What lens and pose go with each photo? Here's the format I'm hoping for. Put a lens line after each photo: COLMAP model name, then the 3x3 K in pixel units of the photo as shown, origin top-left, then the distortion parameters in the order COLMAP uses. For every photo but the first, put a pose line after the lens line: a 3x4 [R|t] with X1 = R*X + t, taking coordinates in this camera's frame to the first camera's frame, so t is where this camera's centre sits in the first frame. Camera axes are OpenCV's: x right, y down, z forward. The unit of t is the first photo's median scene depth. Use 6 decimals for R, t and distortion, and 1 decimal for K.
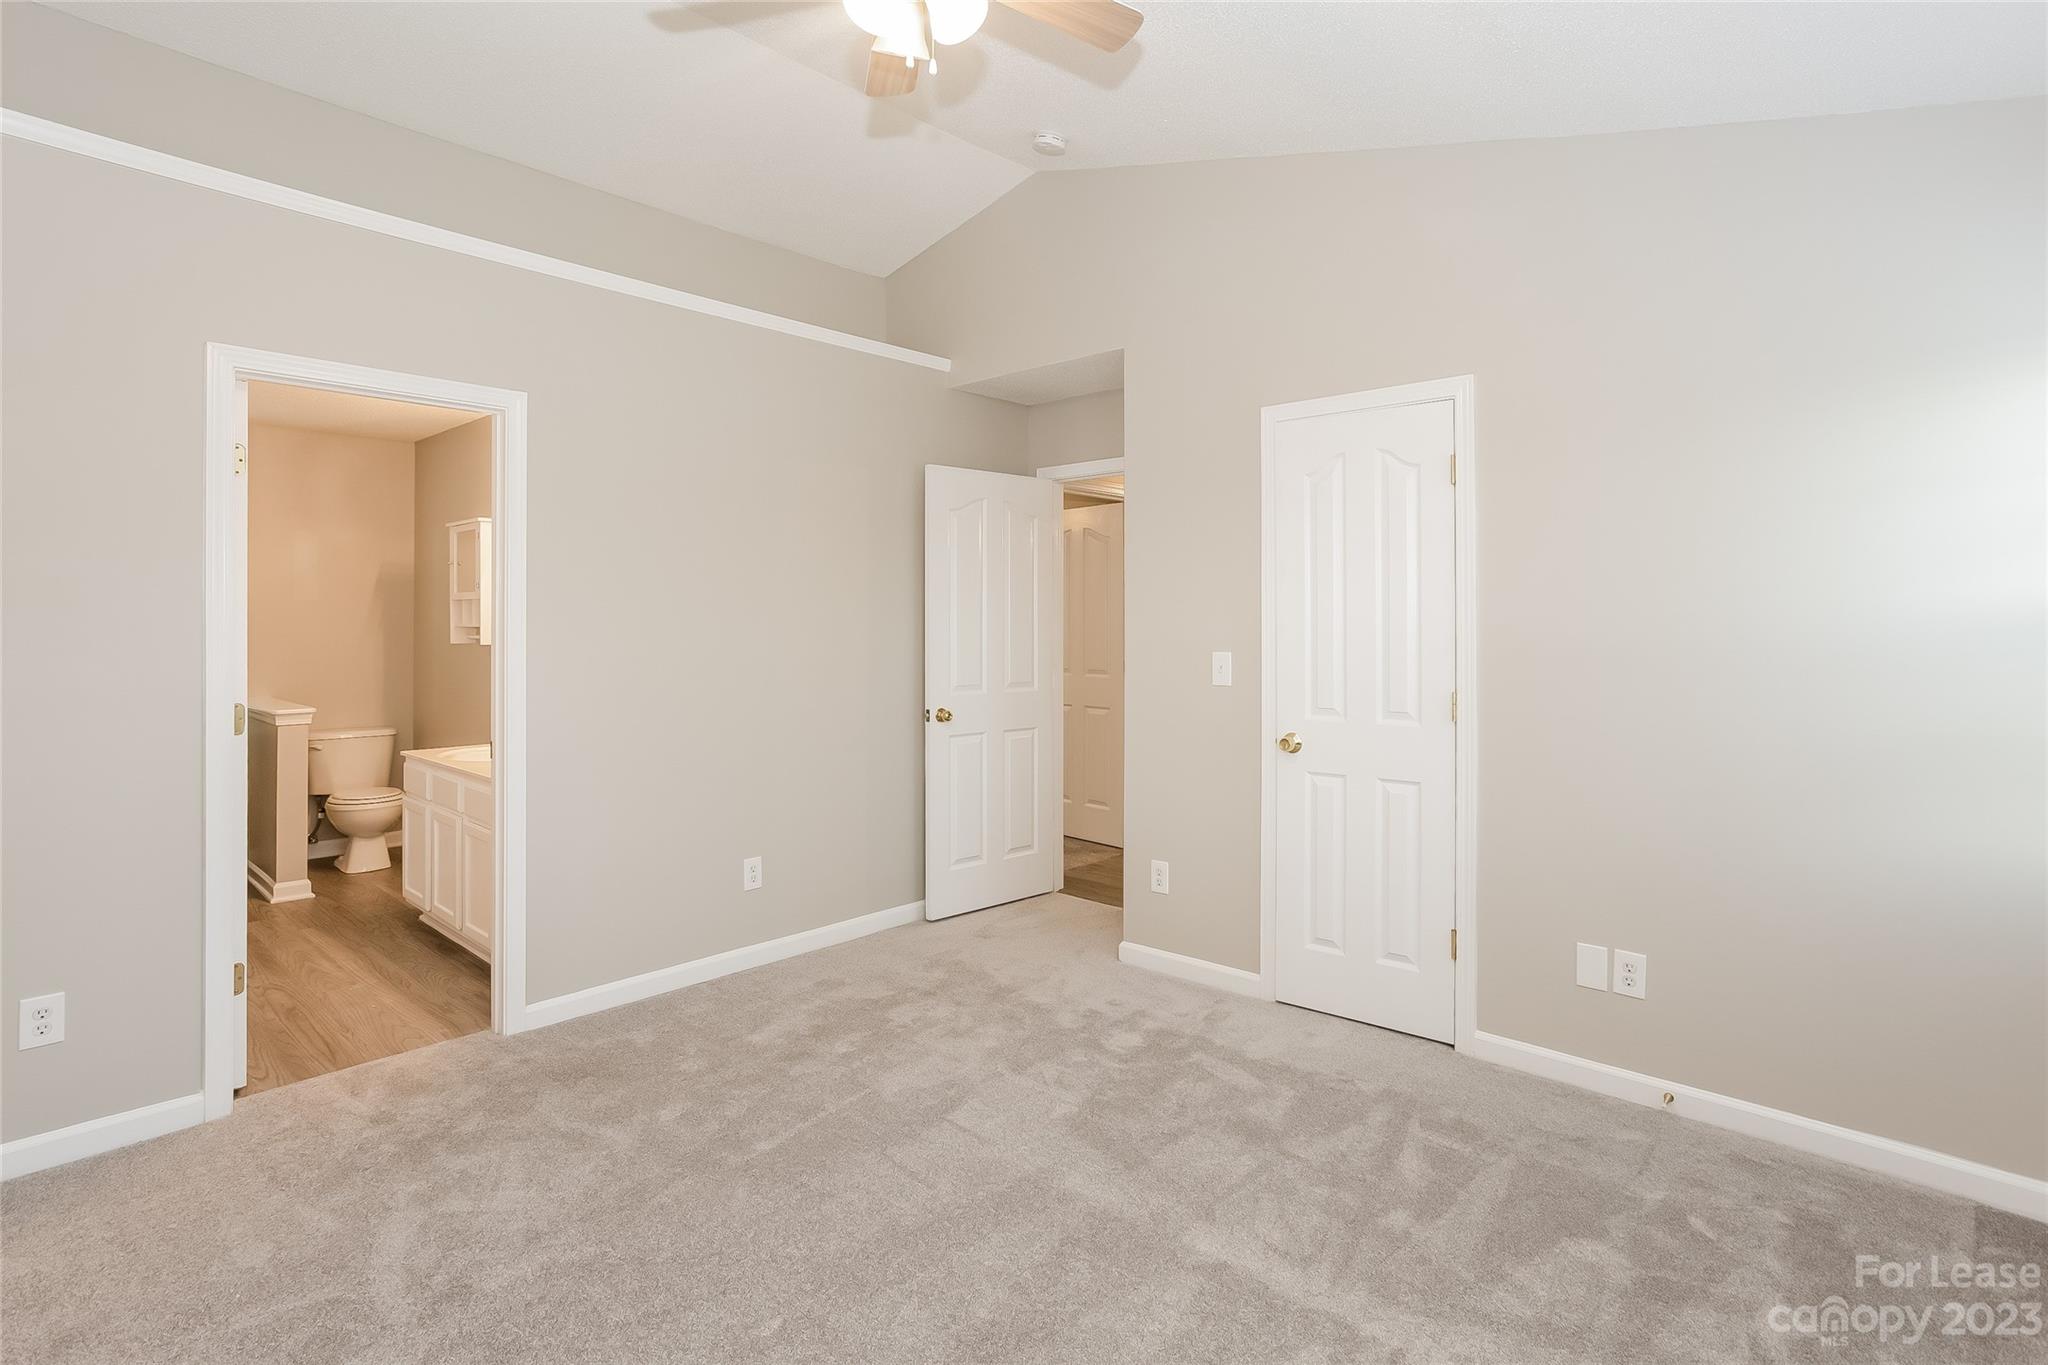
lens RADIAL K [[1057.2, 0, 1024.0], [0, 1057.2, 682.5], [0, 0, 1]] dist [-0.064800, 0.041237]
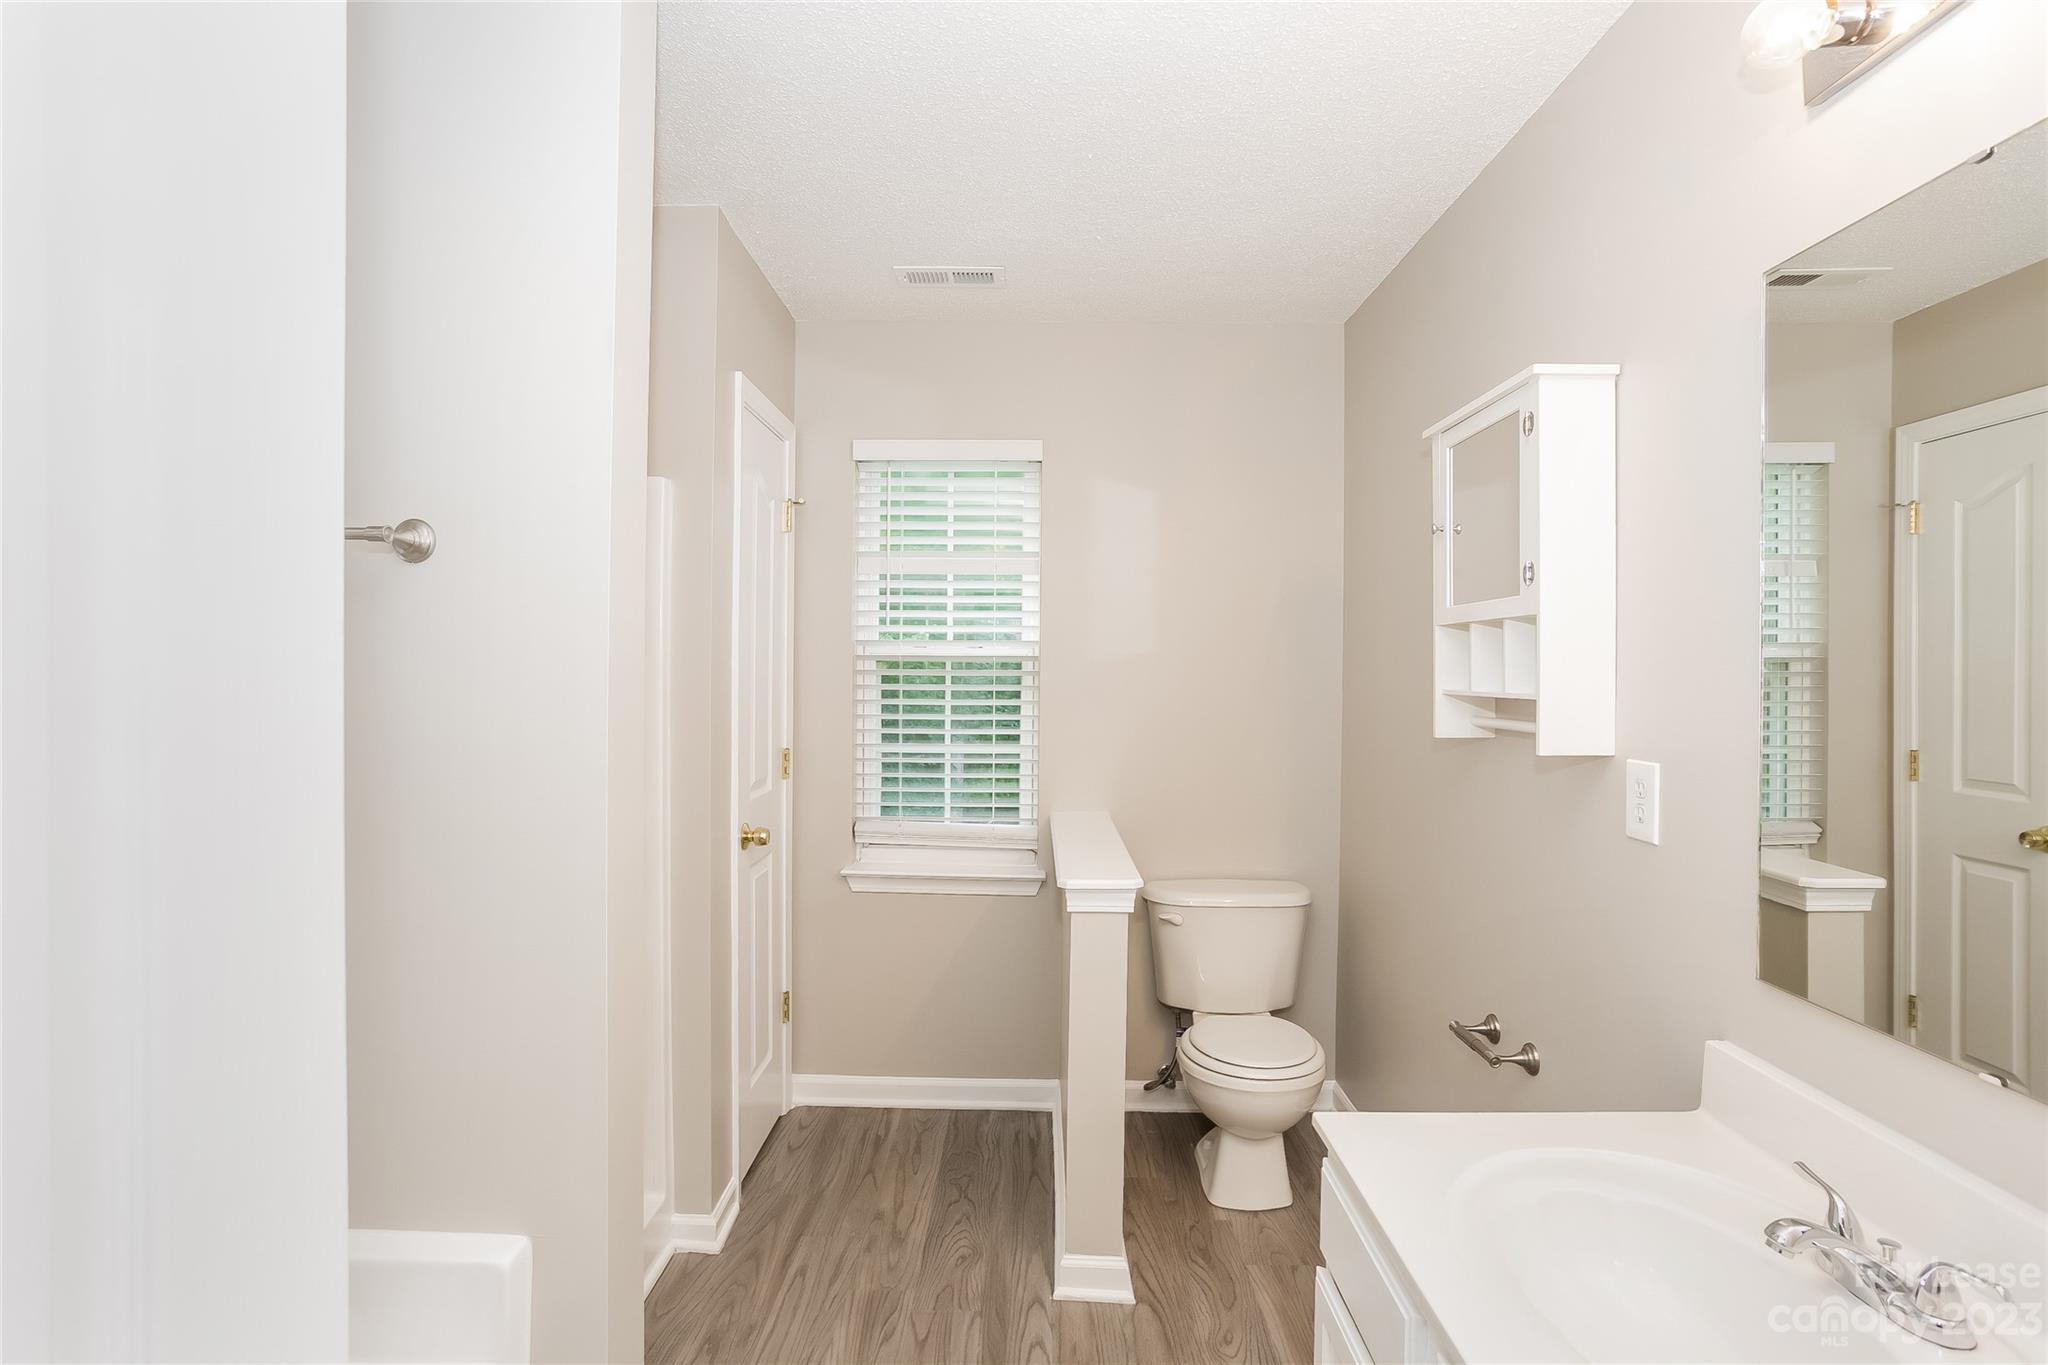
lens RADIAL K [[1057.2, 0, 1024.0], [0, 1057.2, 682.5], [0, 0, 1]] dist [-0.064800, 0.041237]
pose [[0.681925, -0.008256, -0.731375, -0.372495], [-0.017891, 0.999449, -0.027963, -0.044730], [0.731203, 0.032154, 0.681402, 0.626529]]
